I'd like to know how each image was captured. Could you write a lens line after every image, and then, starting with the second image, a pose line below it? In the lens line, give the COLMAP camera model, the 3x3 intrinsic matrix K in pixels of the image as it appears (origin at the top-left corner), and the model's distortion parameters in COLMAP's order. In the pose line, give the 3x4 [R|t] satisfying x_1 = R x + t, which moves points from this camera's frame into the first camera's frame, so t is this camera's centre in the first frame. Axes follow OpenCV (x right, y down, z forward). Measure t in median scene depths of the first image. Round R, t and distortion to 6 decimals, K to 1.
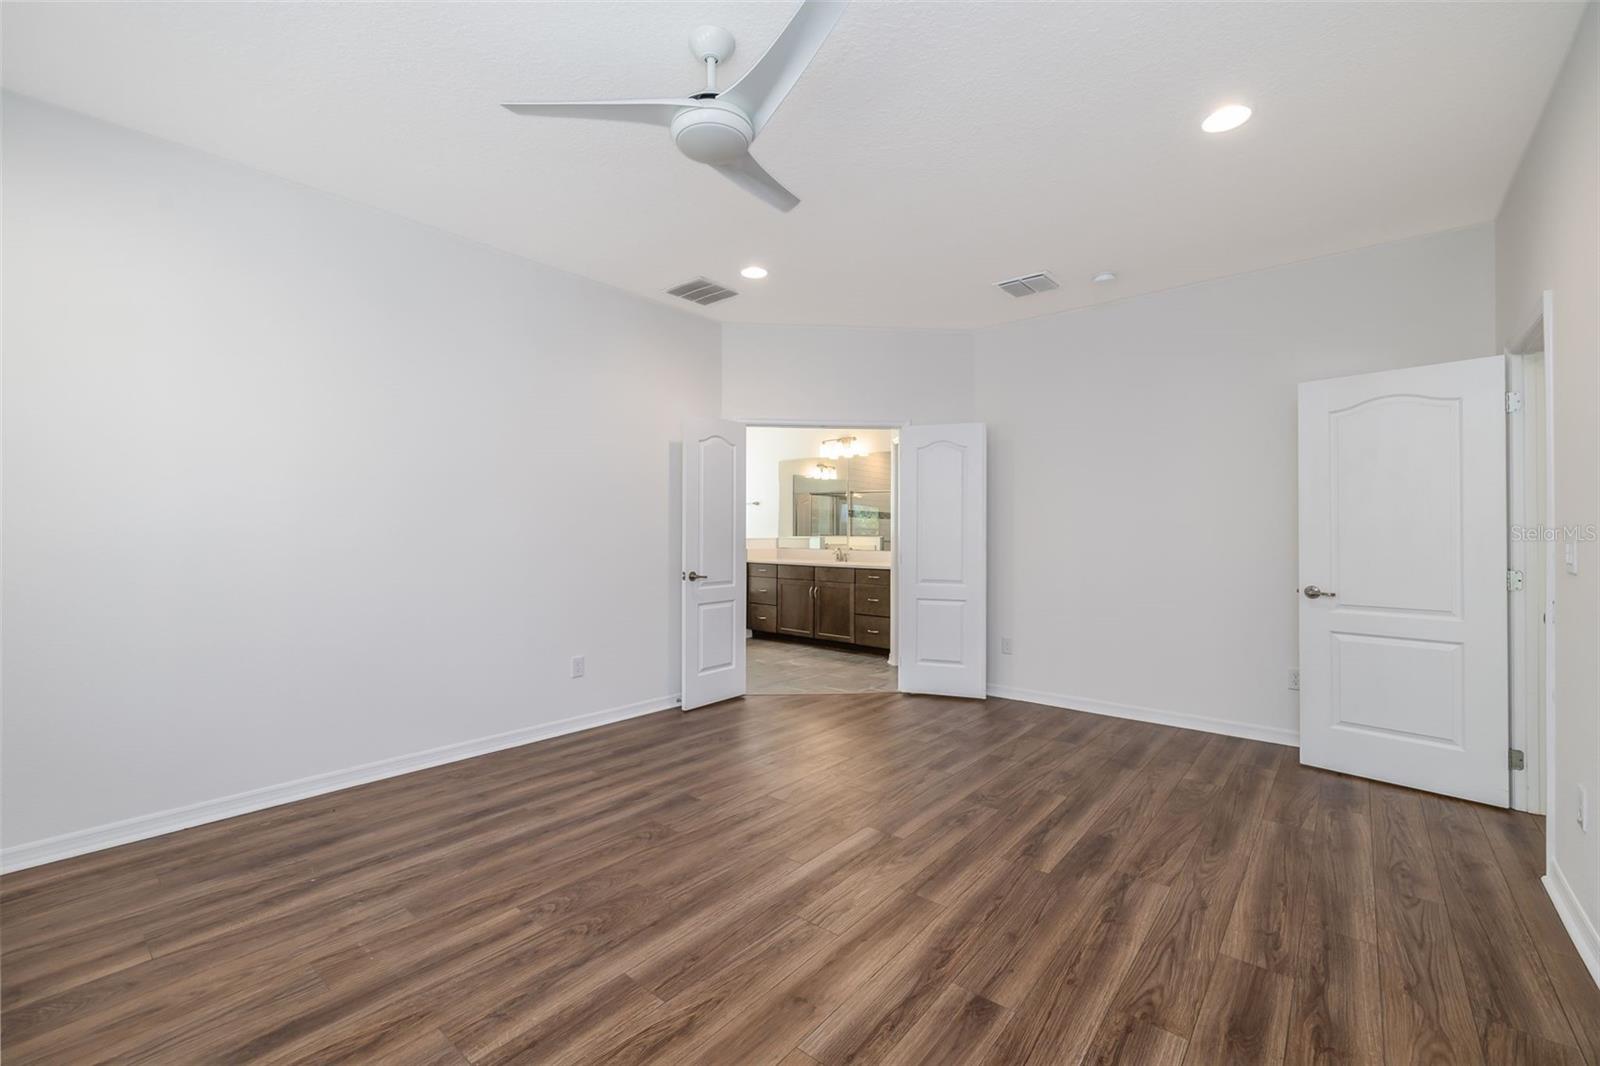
lens RADIAL K [[681.8, 0, 792.5], [0, 681.8, 526.0], [0, 0, 1]] dist [-0.002485, -0.000399]
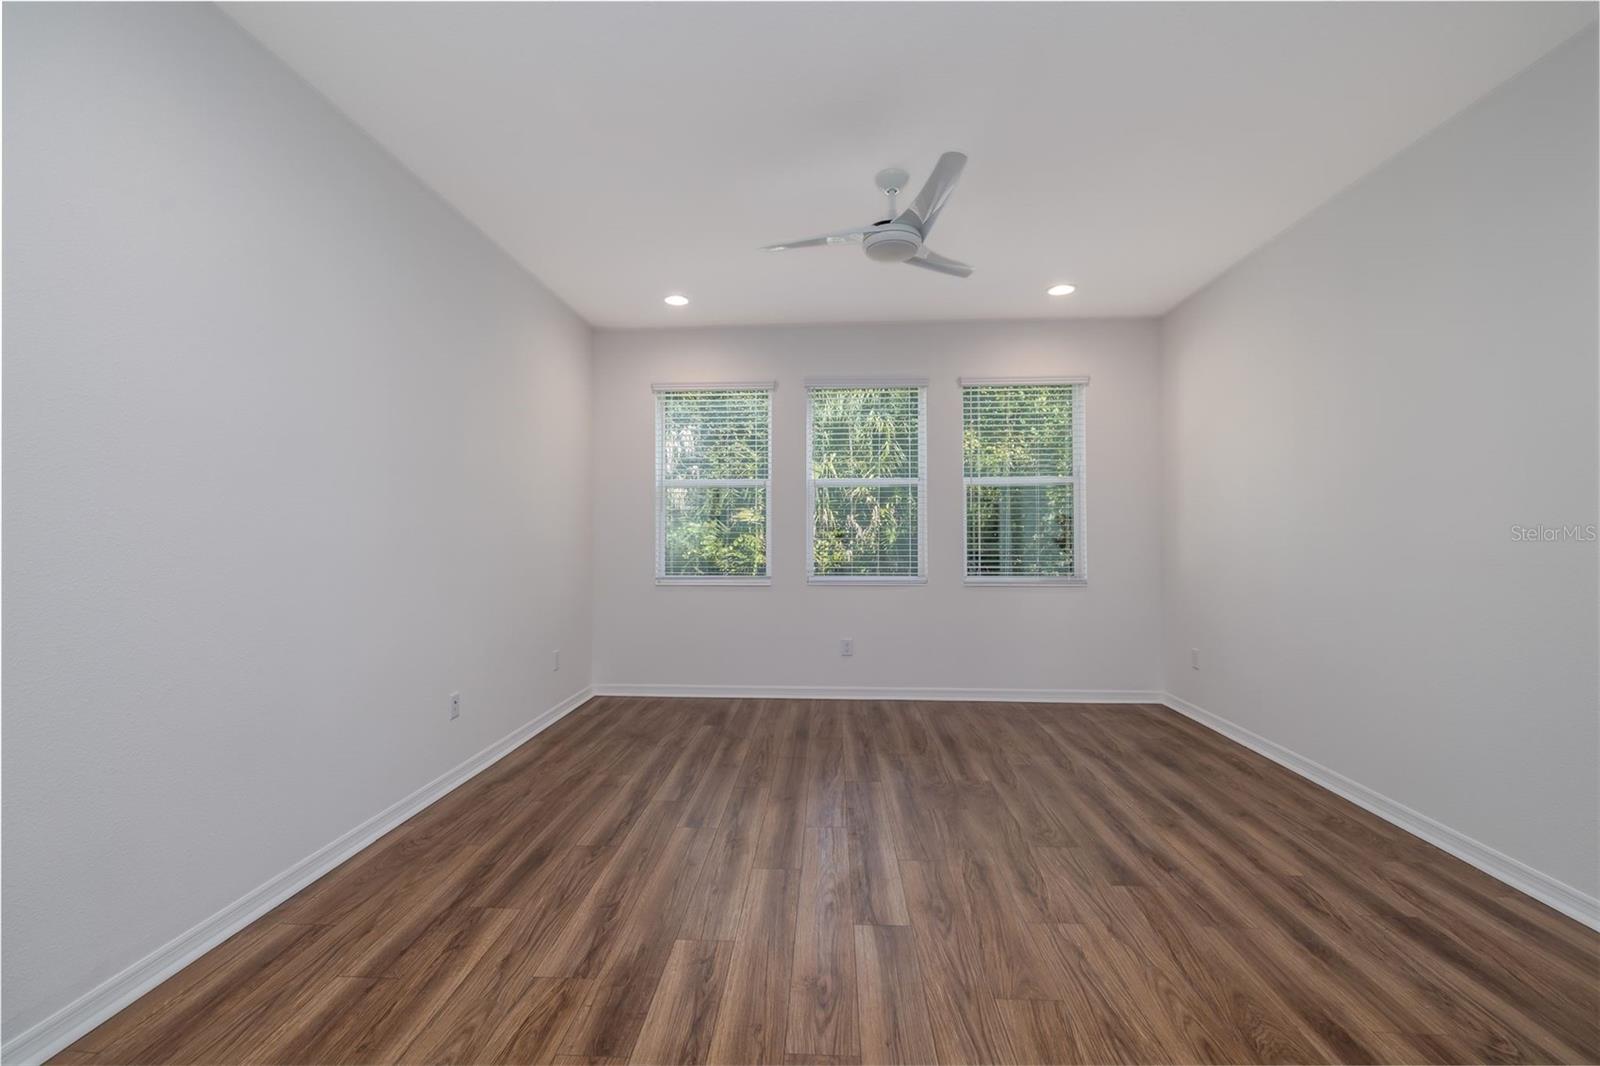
lens RADIAL K [[681.8, 0, 792.5], [0, 681.8, 526.0], [0, 0, 1]] dist [-0.002485, -0.000399]
pose [[-0.809343, -0.008622, -0.587273, 0.752324], [0.003593, 0.999801, -0.019630, 0.019773], [0.587326, -0.017997, -0.809151, 1.762190]]
